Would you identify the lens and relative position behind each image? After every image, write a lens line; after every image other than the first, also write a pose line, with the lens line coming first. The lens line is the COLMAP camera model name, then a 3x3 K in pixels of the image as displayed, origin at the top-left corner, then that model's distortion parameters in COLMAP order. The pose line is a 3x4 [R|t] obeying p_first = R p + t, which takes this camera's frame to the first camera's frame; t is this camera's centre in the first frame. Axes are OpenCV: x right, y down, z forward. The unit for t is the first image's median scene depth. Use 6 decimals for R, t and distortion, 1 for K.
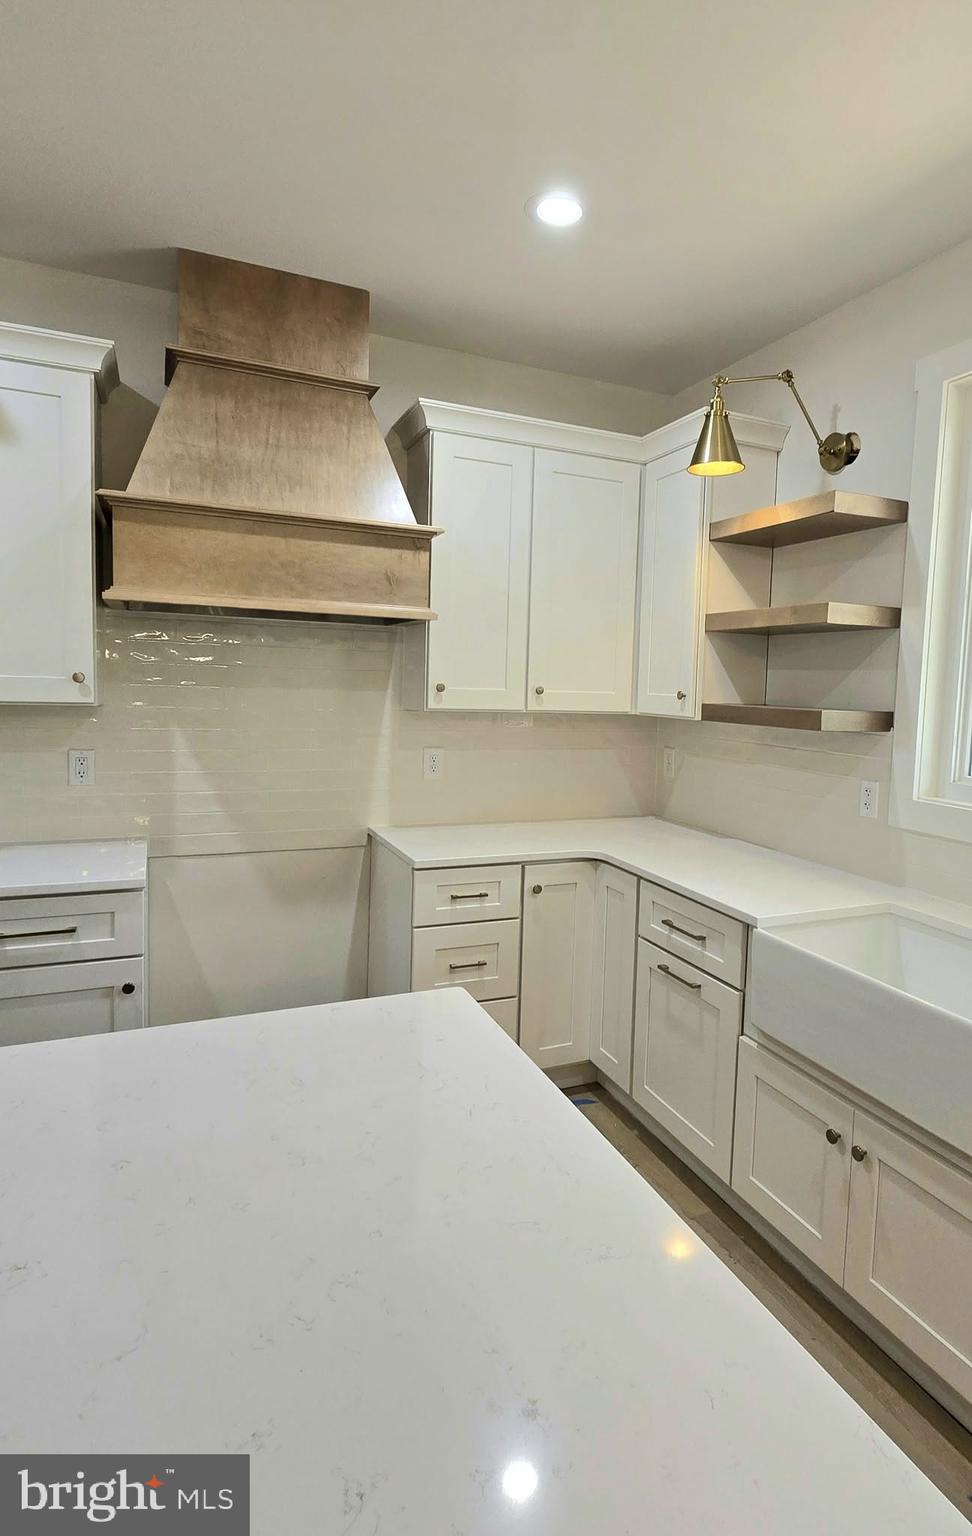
lens RADIAL K [[850.2, 0, 652.6], [0, 850.2, 767.2], [0, 0, 1]] dist [-0.053360, -0.000070]
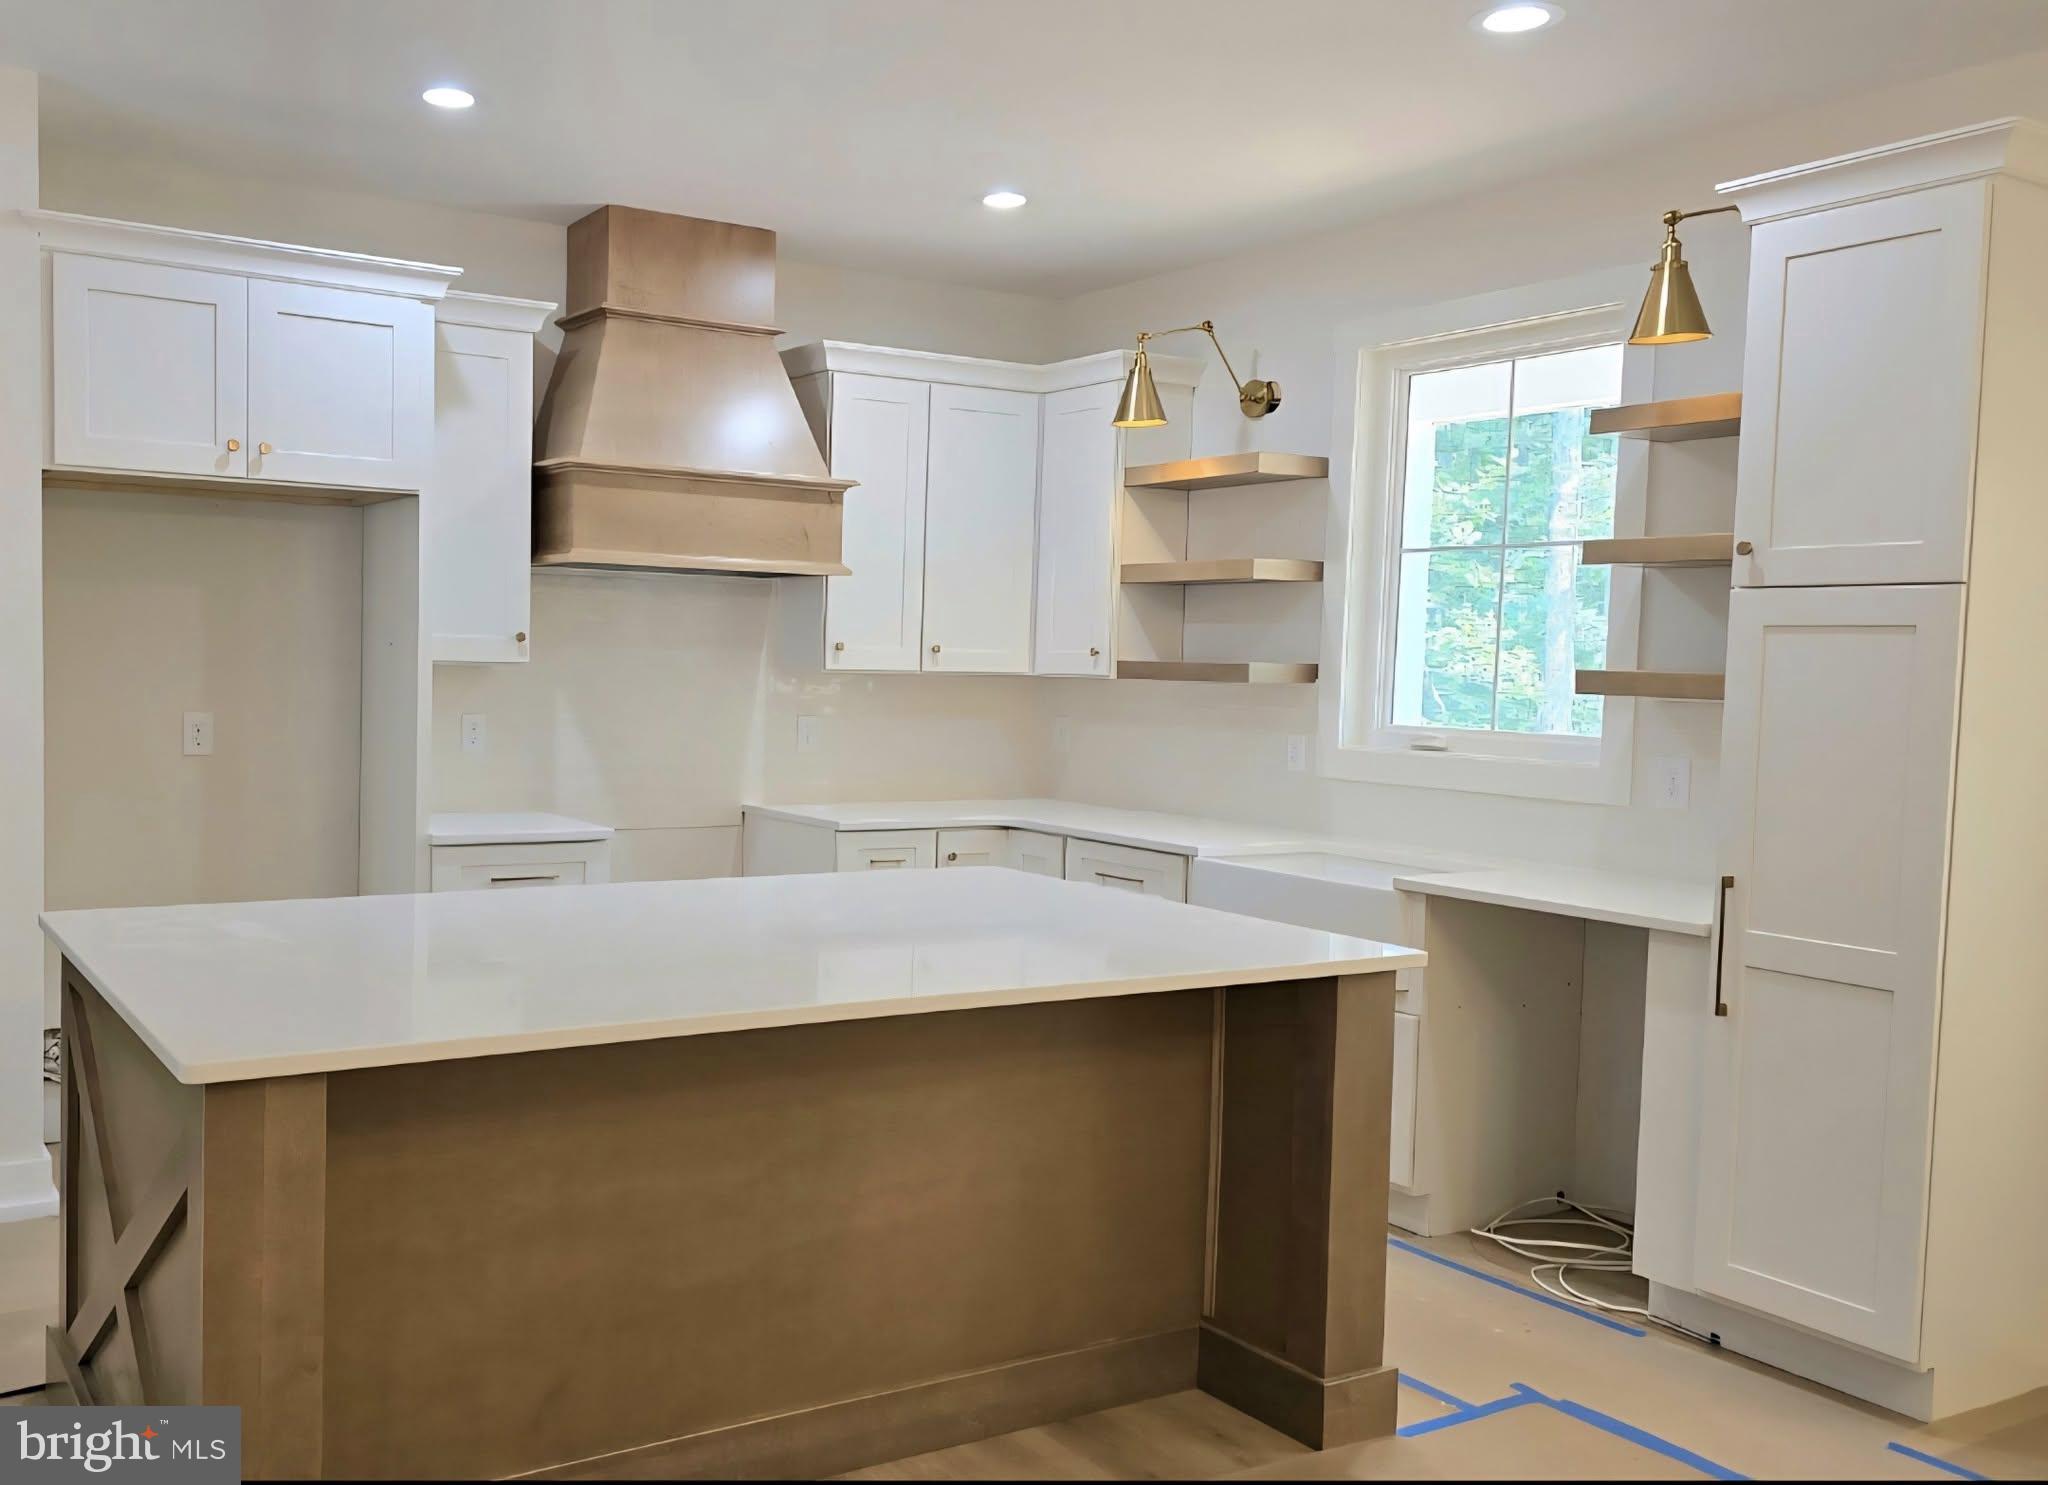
lens RADIAL K [[1729.2, 0, 1016.3], [0, 1729.2, 787.0], [0, 0, 1]] dist [0.074790, -0.073710]
pose [[0.994637, -0.020603, 0.101354, -0.264448], [0.022007, 0.999677, -0.012748, 0.092194], [-0.101059, 0.014910, 0.994769, -0.942938]]
